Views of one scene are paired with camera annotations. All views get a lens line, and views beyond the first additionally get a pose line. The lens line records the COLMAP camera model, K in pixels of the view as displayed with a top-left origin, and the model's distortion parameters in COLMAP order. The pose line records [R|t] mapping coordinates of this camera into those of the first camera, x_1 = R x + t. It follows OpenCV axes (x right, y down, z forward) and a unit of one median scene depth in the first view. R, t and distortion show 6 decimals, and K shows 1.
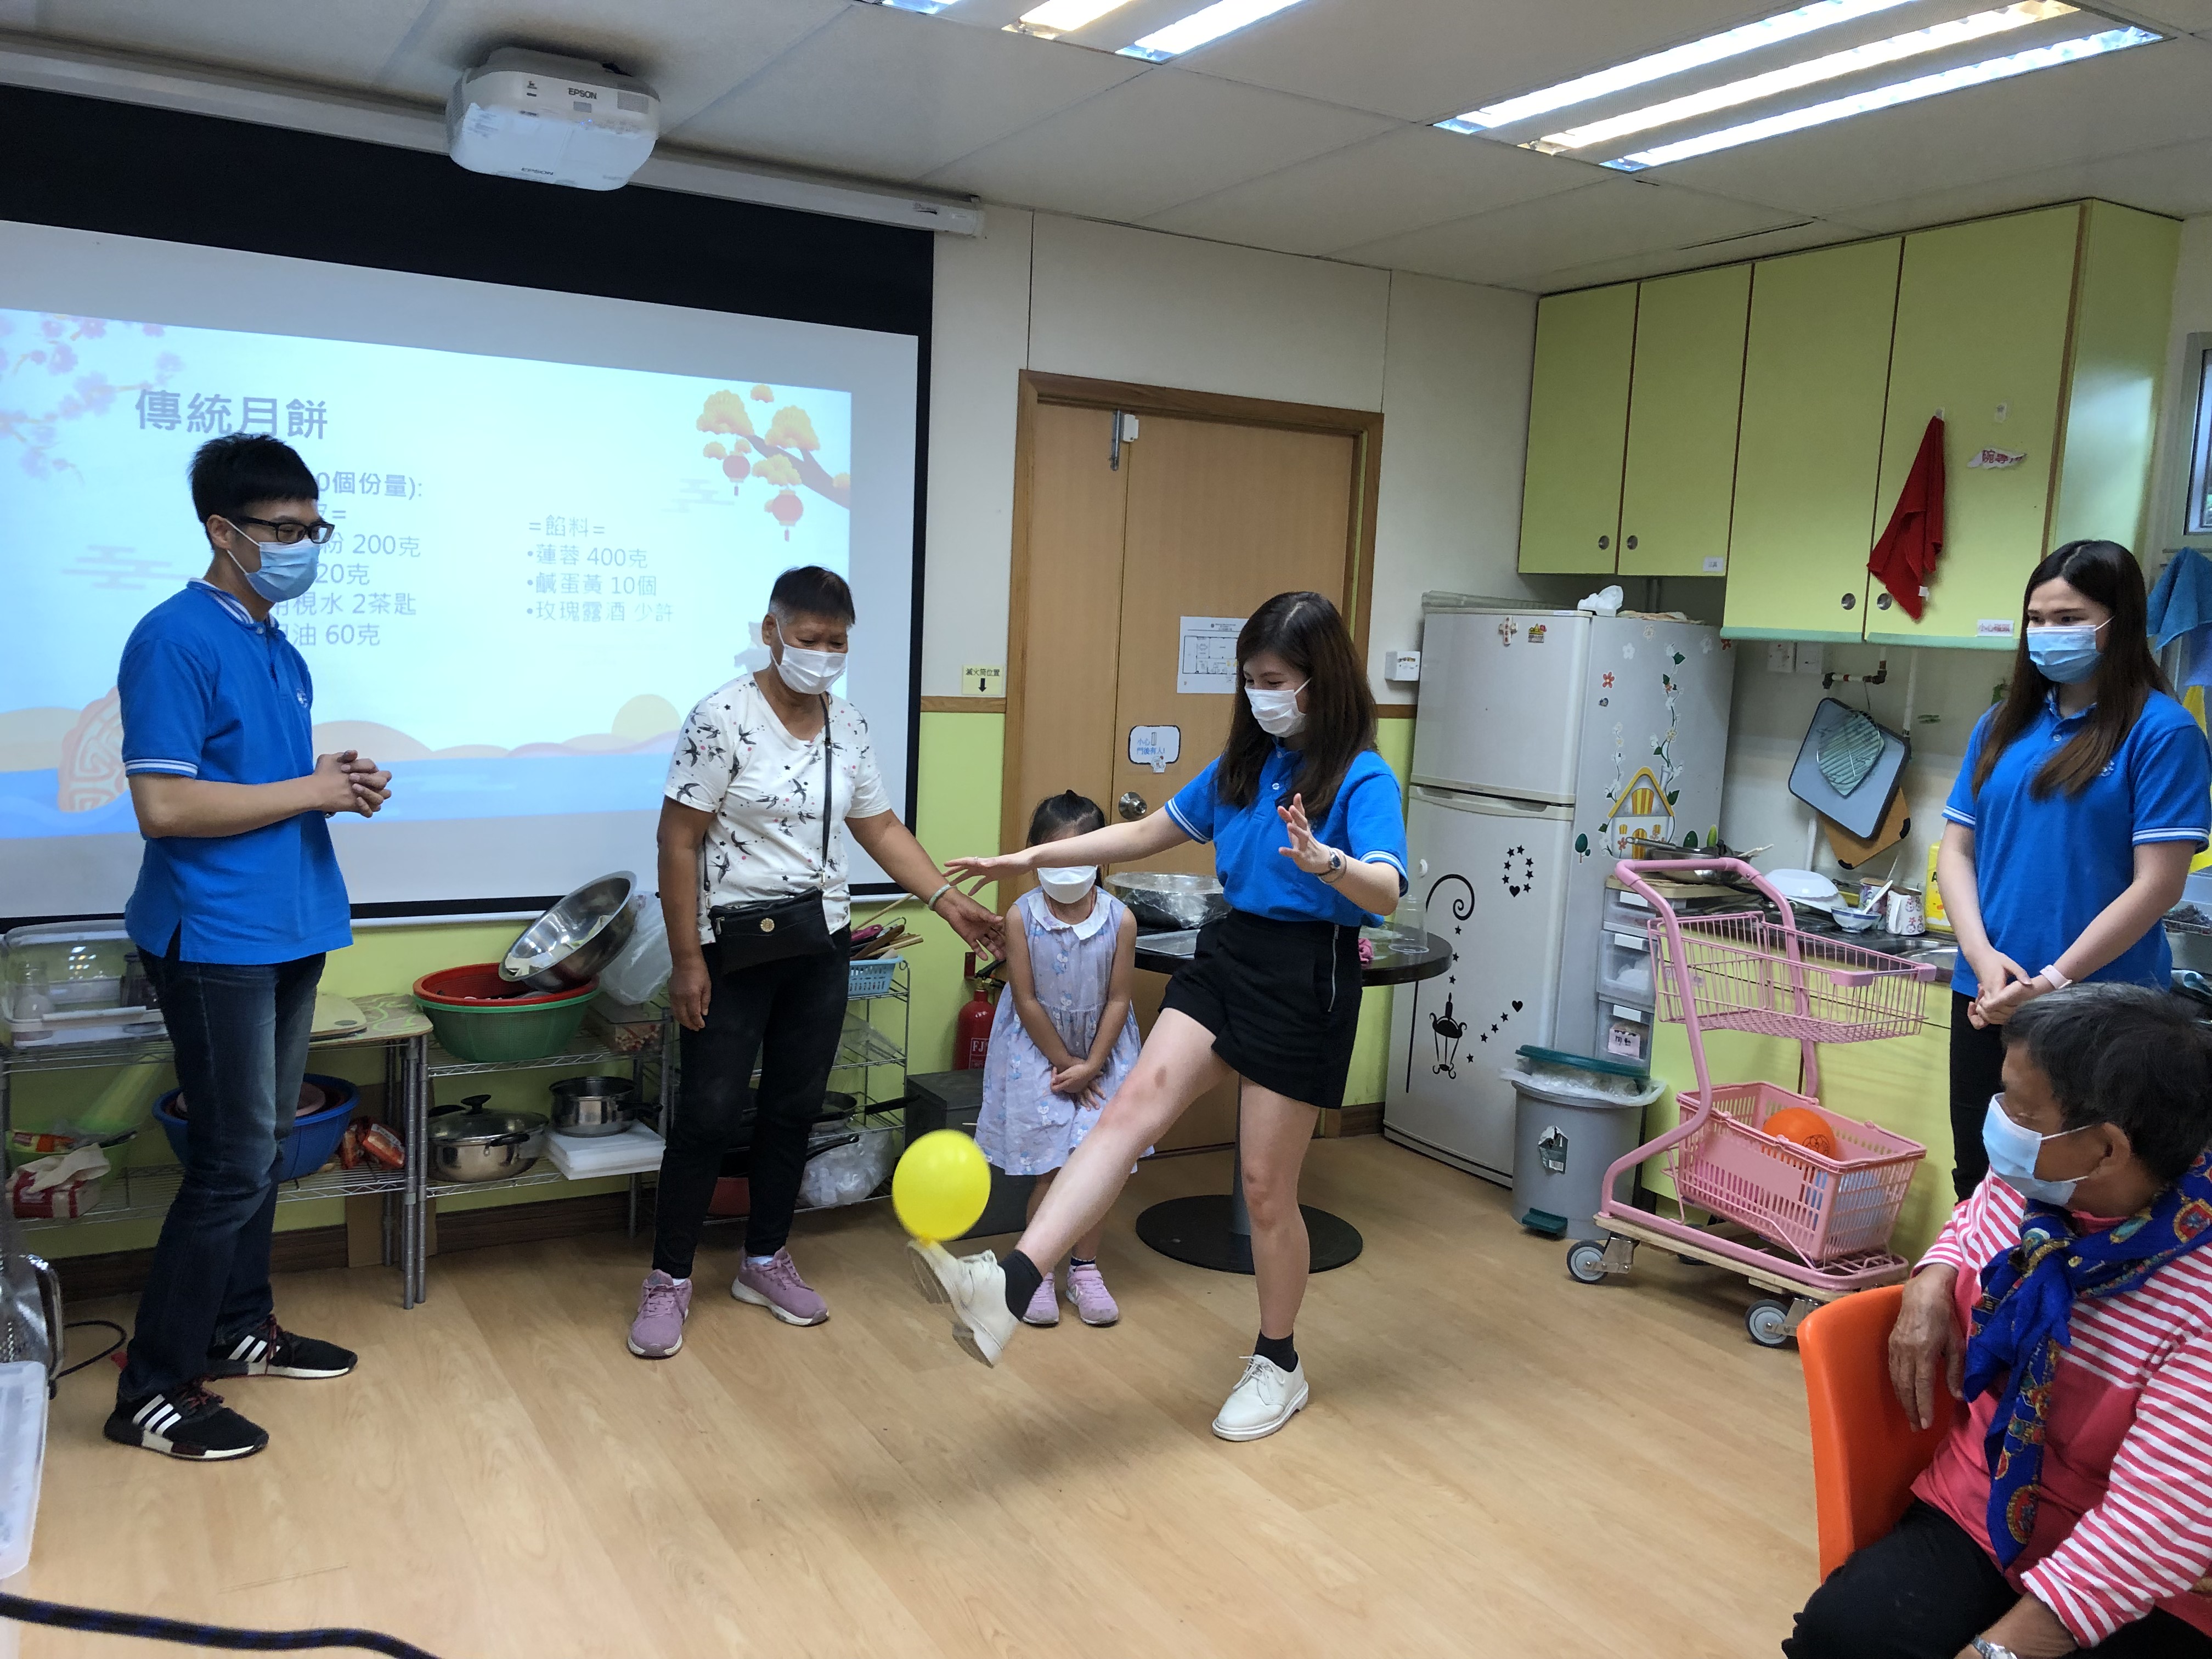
lens RADIAL K [[1779.1, 0, 1099.5], [0, 1779.1, 817.0], [0, 0, 1]] dist [0.008808, -0.008895]
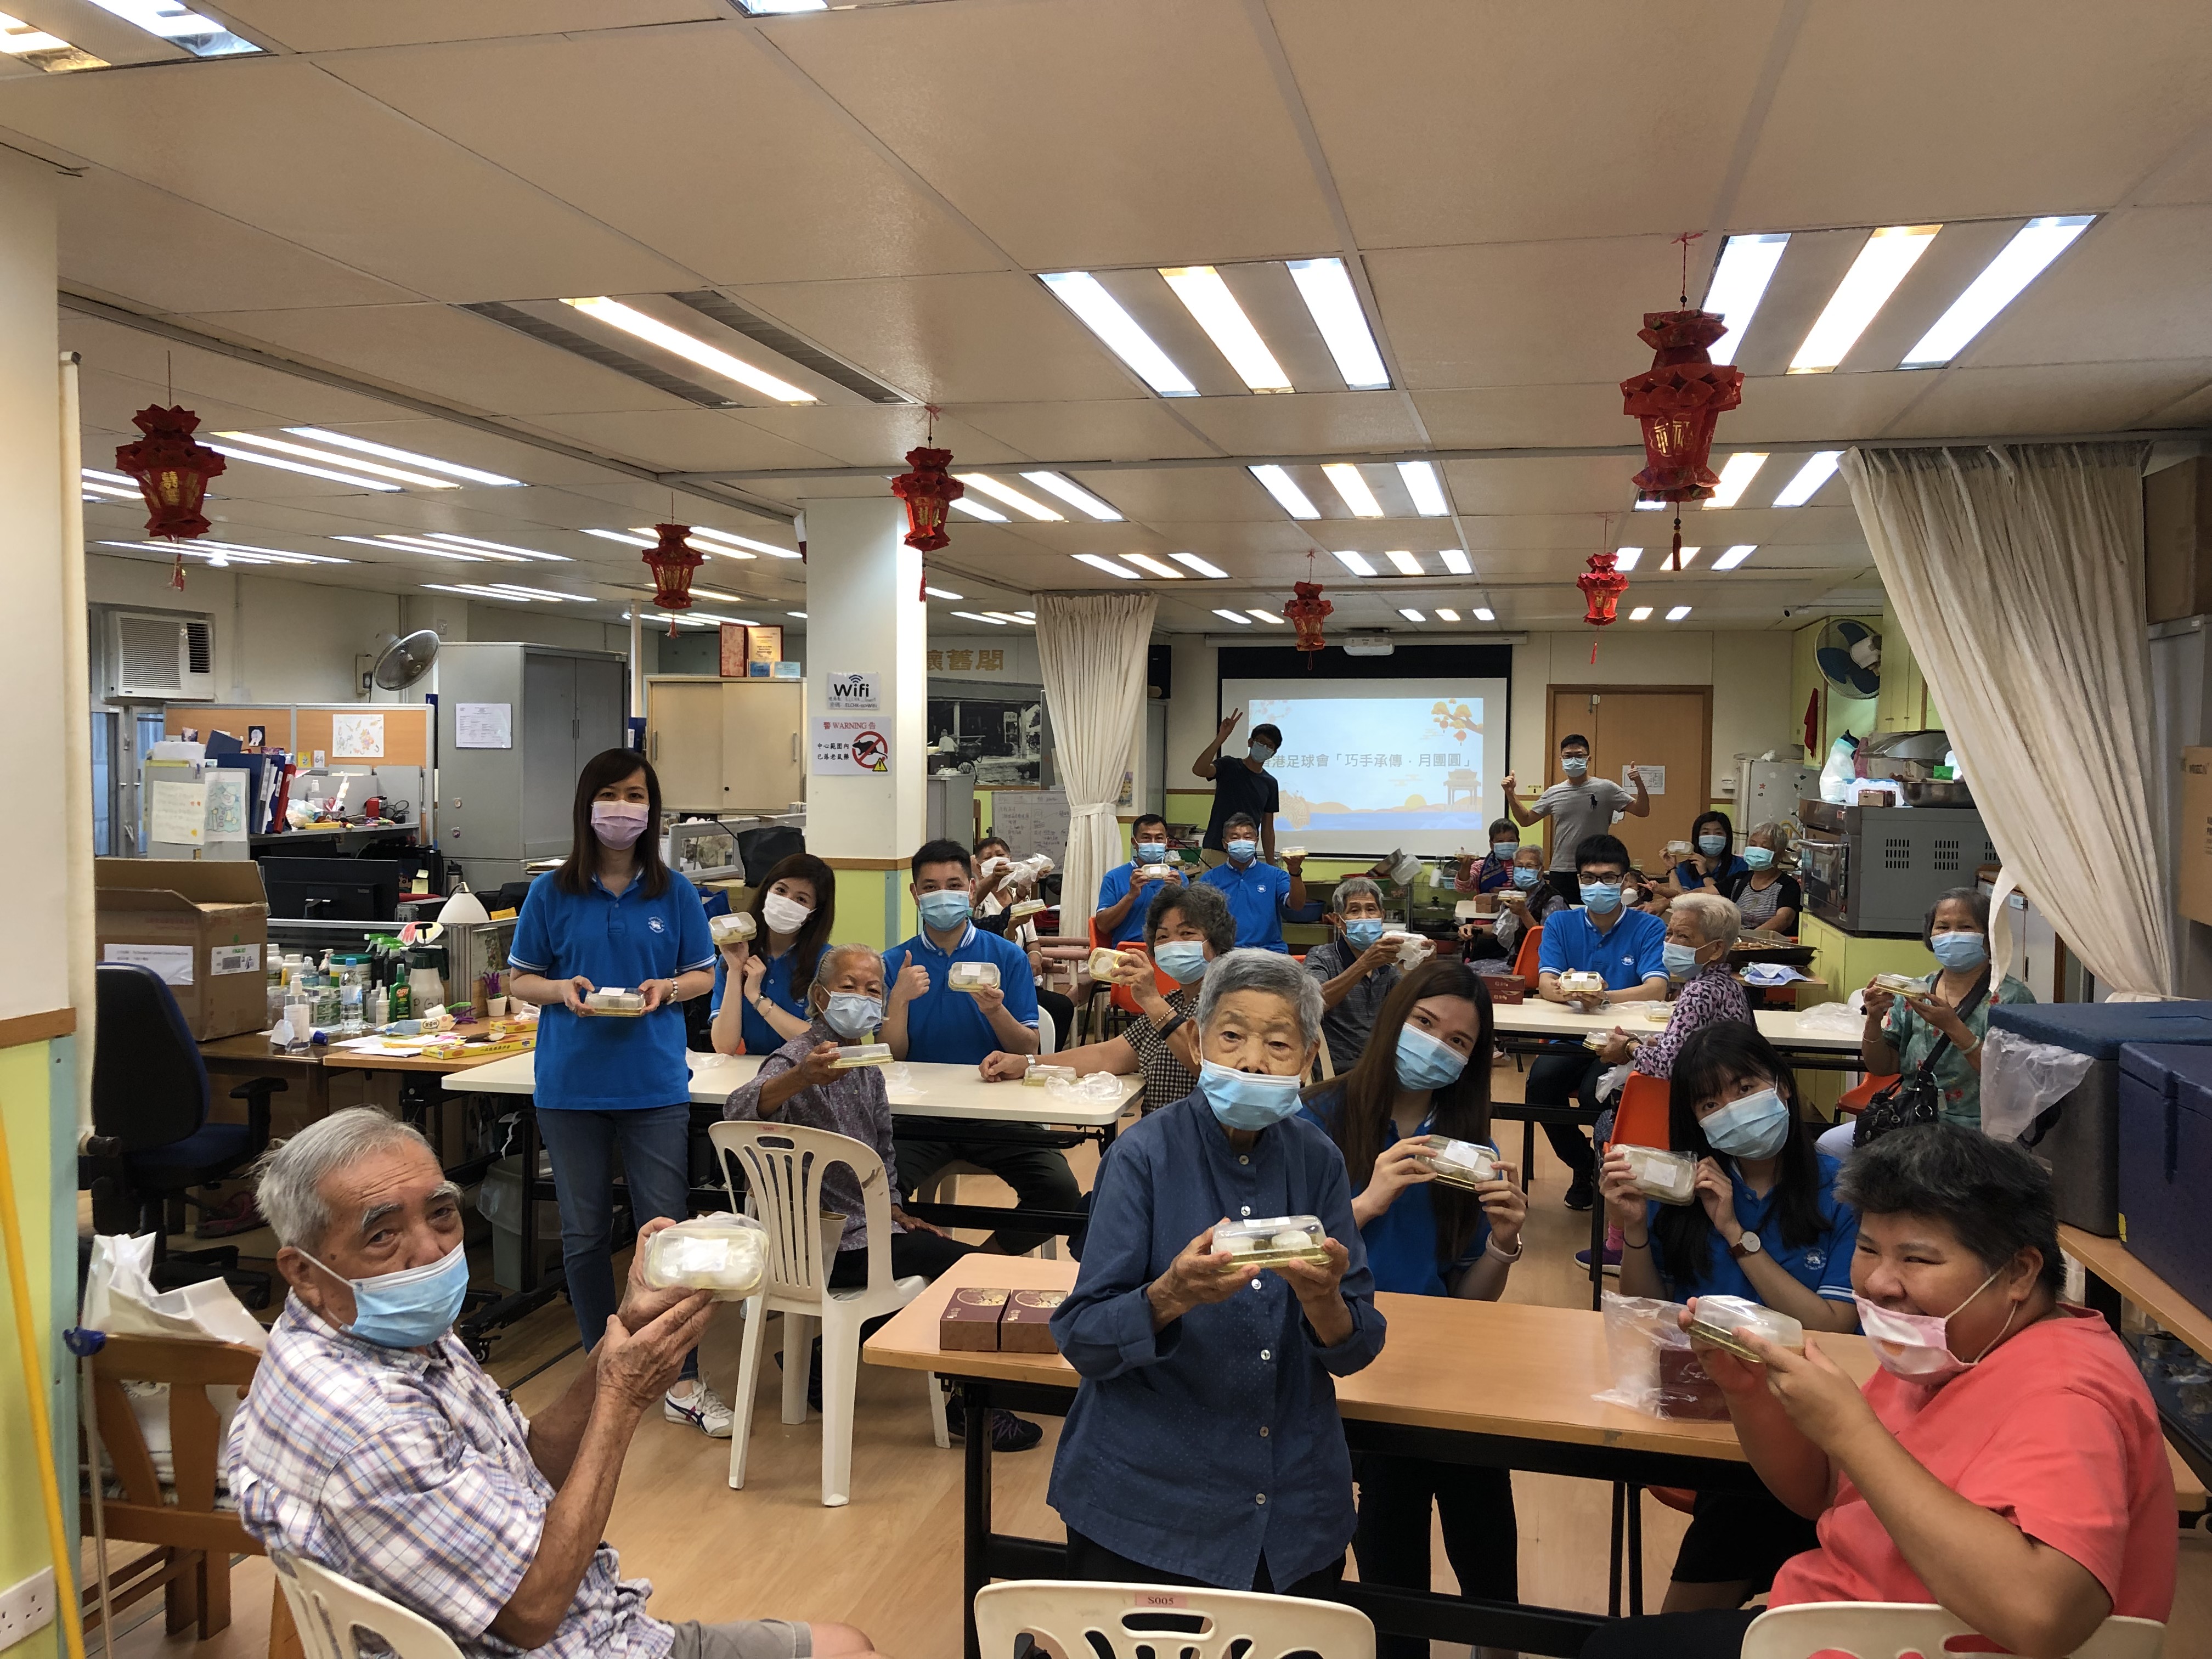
lens RADIAL K [[1779.1, 0, 1099.5], [0, 1779.1, 817.0], [0, 0, 1]] dist [0.008808, -0.008895]
pose [[0.719027, -0.010128, -0.694908, 1.280861], [-0.054821, 0.995952, -0.071240, 0.190126], [0.692817, 0.089319, 0.715561, -1.396581]]
